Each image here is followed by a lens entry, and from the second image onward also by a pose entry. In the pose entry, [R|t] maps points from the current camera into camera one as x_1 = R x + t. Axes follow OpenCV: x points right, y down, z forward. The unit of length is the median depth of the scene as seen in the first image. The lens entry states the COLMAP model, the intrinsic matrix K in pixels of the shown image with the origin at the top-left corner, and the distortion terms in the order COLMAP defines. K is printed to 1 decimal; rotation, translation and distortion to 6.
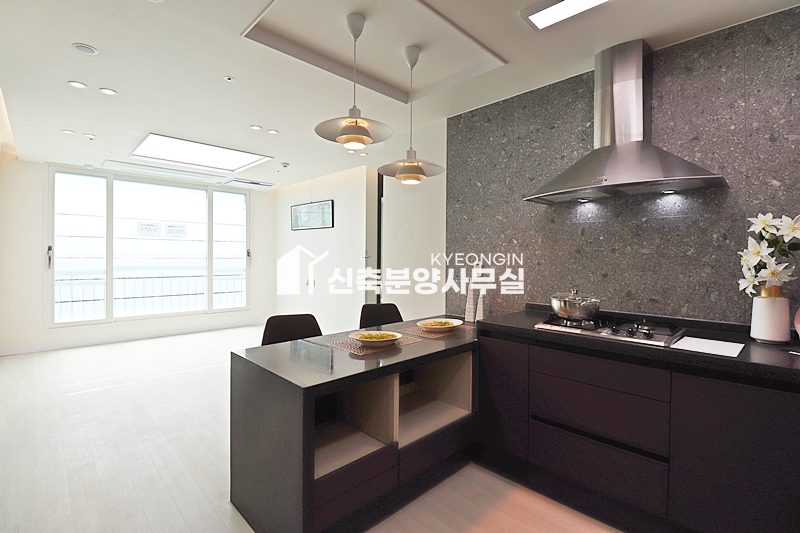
lens RADIAL K [[368.6, 0, 417.2], [0, 368.6, 261.9], [0, 0, 1]] dist [-0.008304, -0.007690]
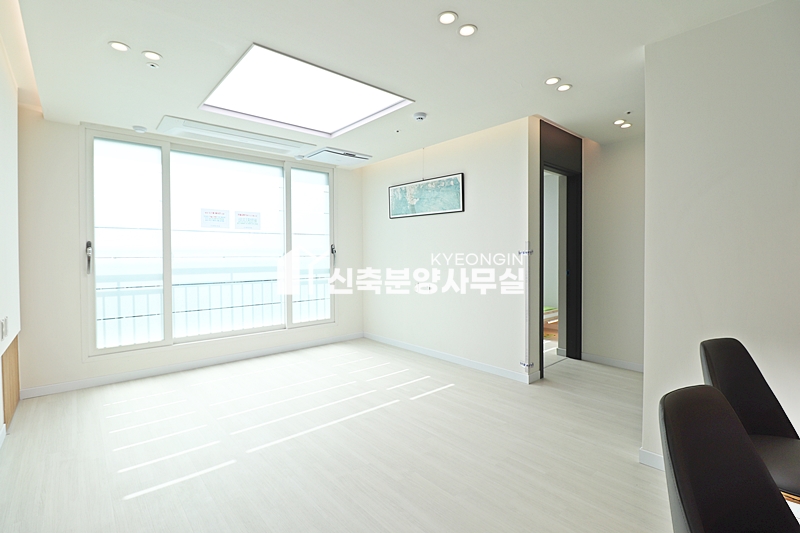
lens RADIAL K [[368.6, 0, 414.4], [0, 368.6, 262.0], [0, 0, 1]] dist [-0.008304, -0.007690]
pose [[0.998407, -0.011415, -0.055255, -0.303181], [0.011812, 0.999907, 0.006861, -0.000523], [0.055171, -0.007502, 0.998449, 0.289191]]
